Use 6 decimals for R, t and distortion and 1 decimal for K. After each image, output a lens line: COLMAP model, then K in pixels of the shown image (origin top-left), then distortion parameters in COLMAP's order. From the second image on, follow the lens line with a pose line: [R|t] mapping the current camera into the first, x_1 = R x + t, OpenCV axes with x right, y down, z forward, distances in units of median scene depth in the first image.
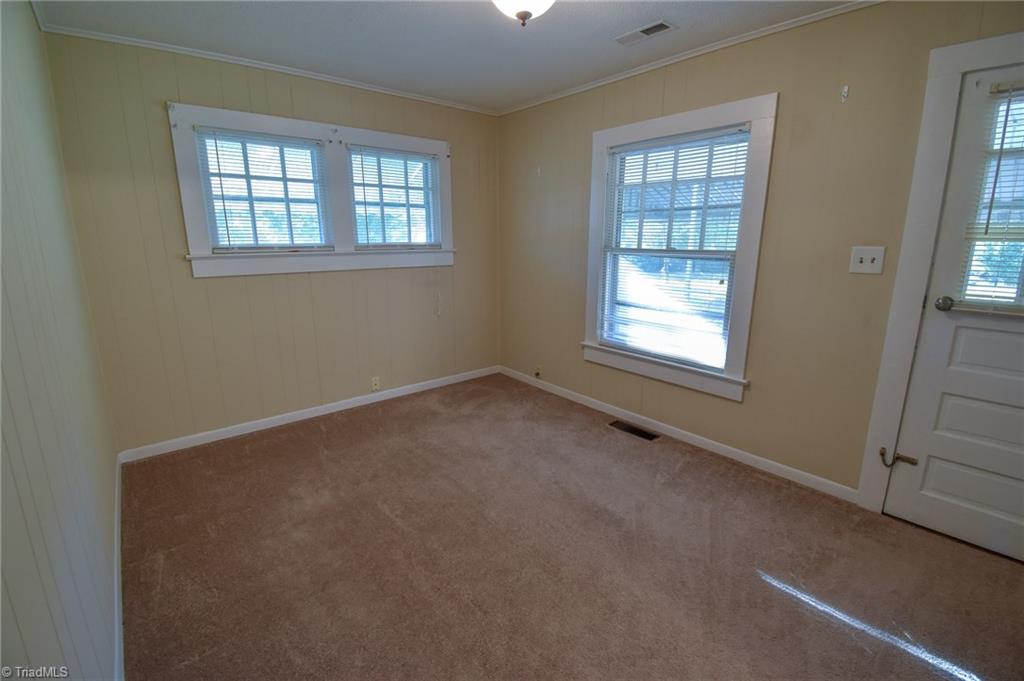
lens RADIAL K [[459.3, 0, 517.9], [0, 459.3, 336.5], [0, 0, 1]] dist [0.004006, -0.013635]
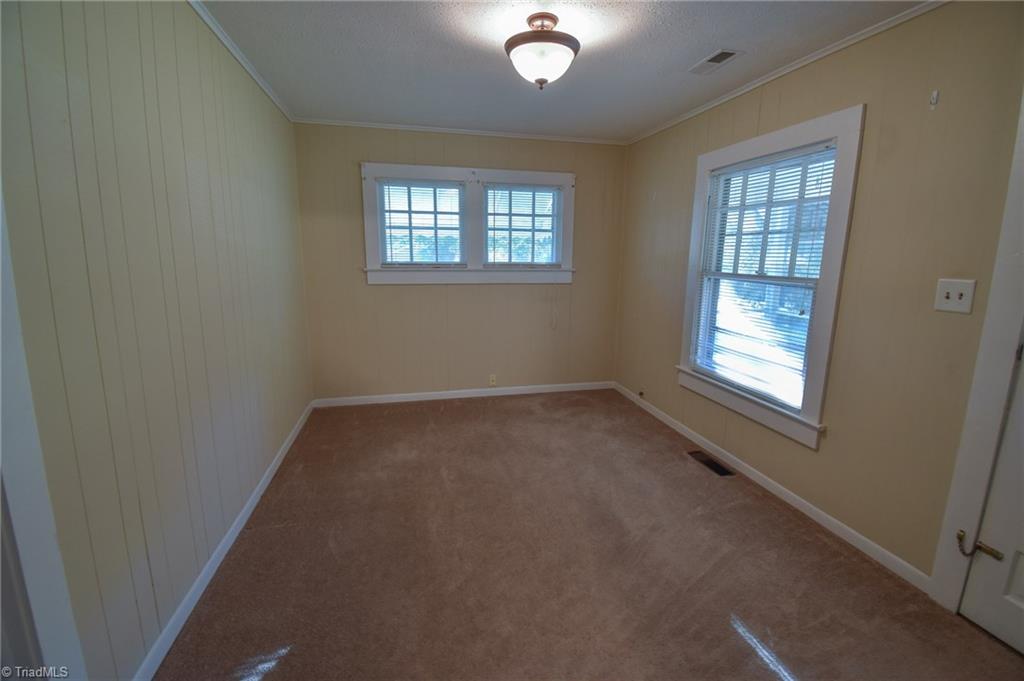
lens RADIAL K [[459.3, 0, 511.7], [0, 459.3, 335.2], [0, 0, 1]] dist [0.004006, -0.013635]
pose [[0.891716, 0.089792, -0.443600, 0.331703], [-0.108598, 0.993939, -0.017111, 0.003269], [0.439375, 0.063432, 0.896062, -0.056018]]
